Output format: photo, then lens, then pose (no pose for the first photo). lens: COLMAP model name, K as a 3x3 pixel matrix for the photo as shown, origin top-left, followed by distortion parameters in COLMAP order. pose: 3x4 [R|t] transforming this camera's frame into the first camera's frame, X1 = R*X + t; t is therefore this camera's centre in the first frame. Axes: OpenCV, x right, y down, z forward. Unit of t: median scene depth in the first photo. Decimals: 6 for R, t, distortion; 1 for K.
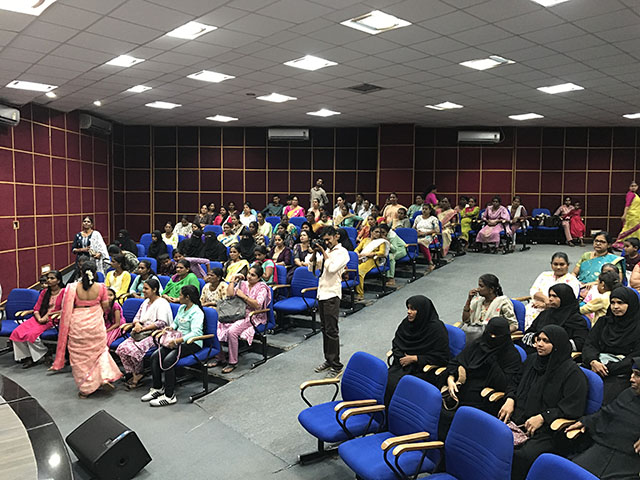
lens RADIAL K [[520.2, 0, 320.0], [0, 520.2, 240.0], [0, 0, 1]] dist [0.121553, -0.232462]
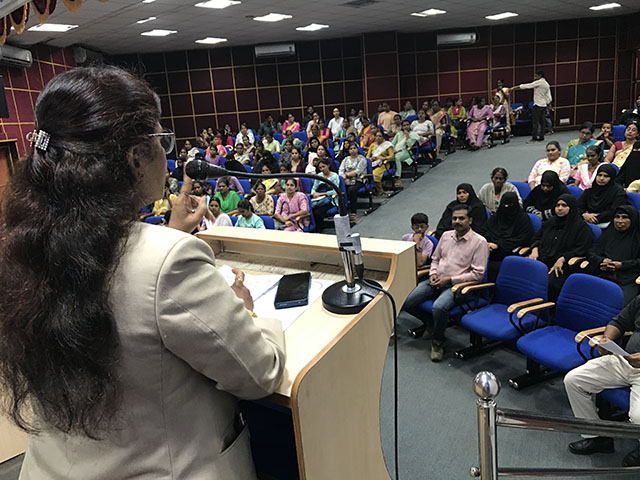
lens RADIAL K [[526.0, 0, 318.3], [0, 526.0, 233.8], [0, 0, 1]] dist [0.031884, -0.027959]
pose [[0.992860, -0.103377, 0.059513, -0.077441], [0.093025, 0.983340, 0.156171, -0.002770], [-0.074666, -0.149519, 0.985936, -0.083535]]
